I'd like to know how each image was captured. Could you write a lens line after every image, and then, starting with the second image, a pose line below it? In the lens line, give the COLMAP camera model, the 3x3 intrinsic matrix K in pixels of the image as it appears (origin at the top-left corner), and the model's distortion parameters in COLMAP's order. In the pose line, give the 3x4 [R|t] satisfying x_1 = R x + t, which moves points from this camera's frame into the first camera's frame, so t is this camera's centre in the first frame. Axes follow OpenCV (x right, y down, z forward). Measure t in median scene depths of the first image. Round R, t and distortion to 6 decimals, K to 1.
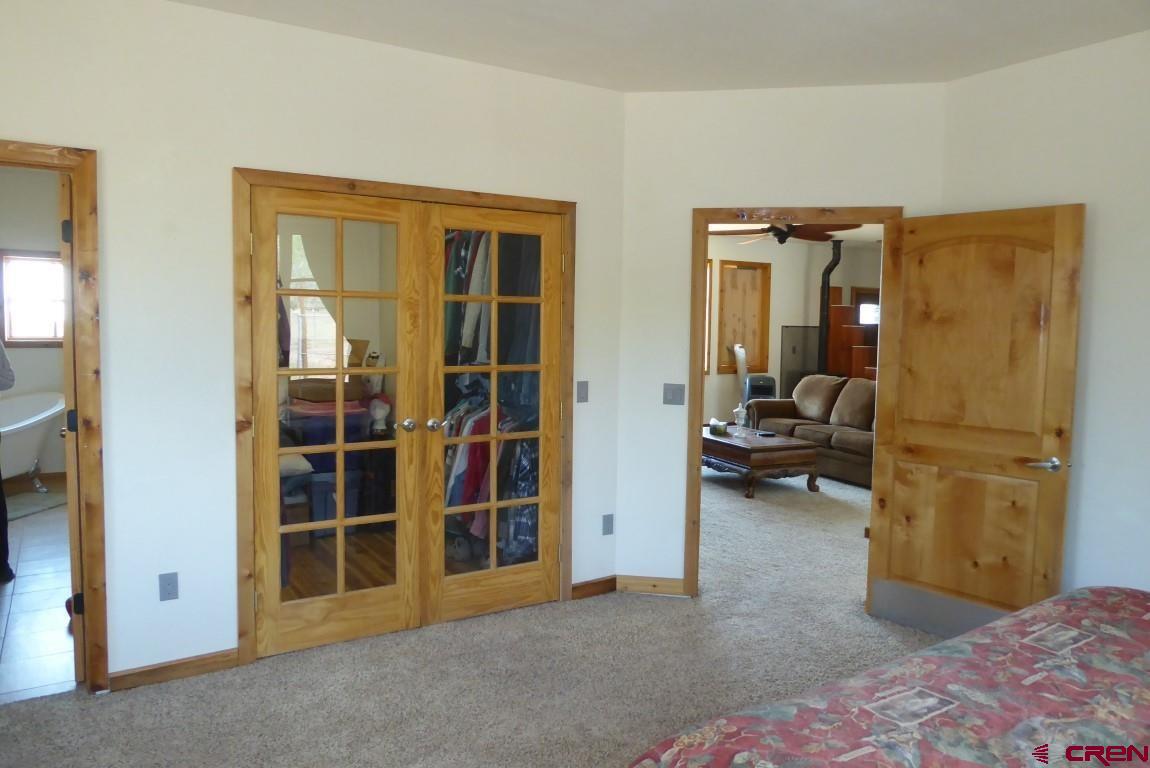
lens RADIAL K [[812.4, 0, 582.2], [0, 812.4, 390.1], [0, 0, 1]] dist [-0.032946, 0.001082]
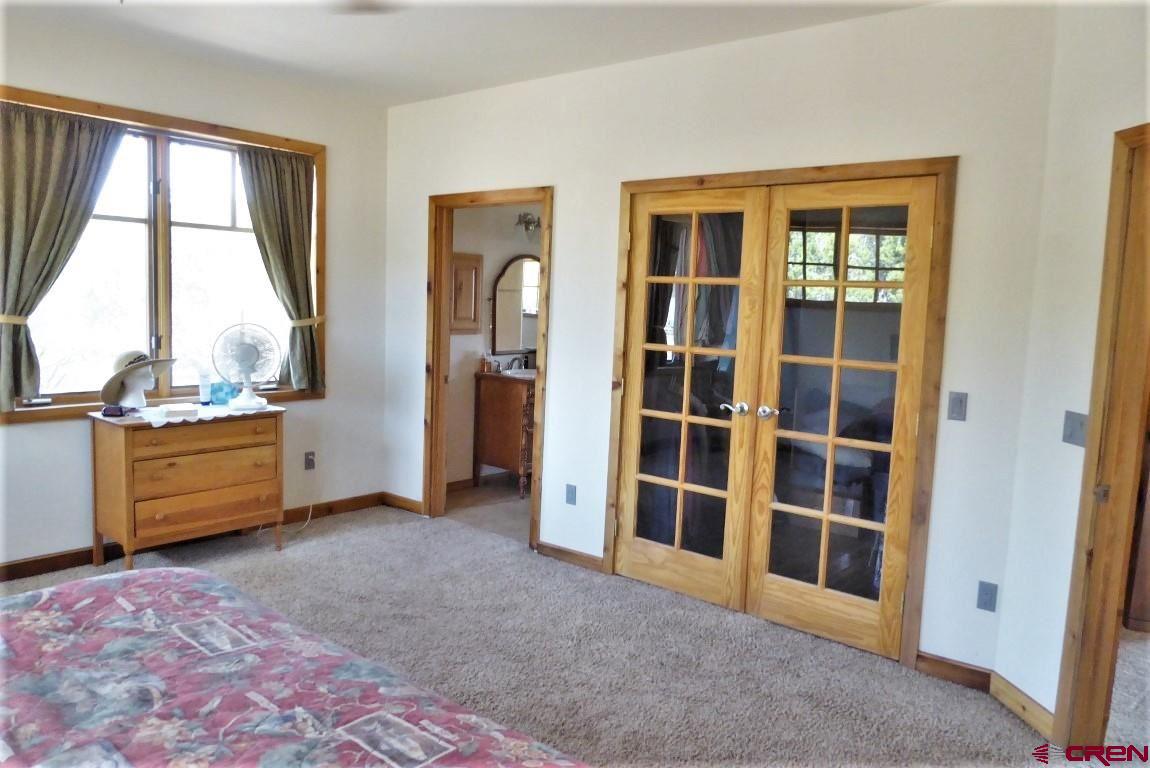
lens RADIAL K [[812.4, 0, 574.8], [0, 812.4, 385.0], [0, 0, 1]] dist [-0.032946, 0.001082]
pose [[0.287607, 0.096012, -0.952924, 0.671490], [-0.114888, 0.991237, 0.065197, -0.028083], [0.950833, 0.090729, 0.296117, 0.485105]]
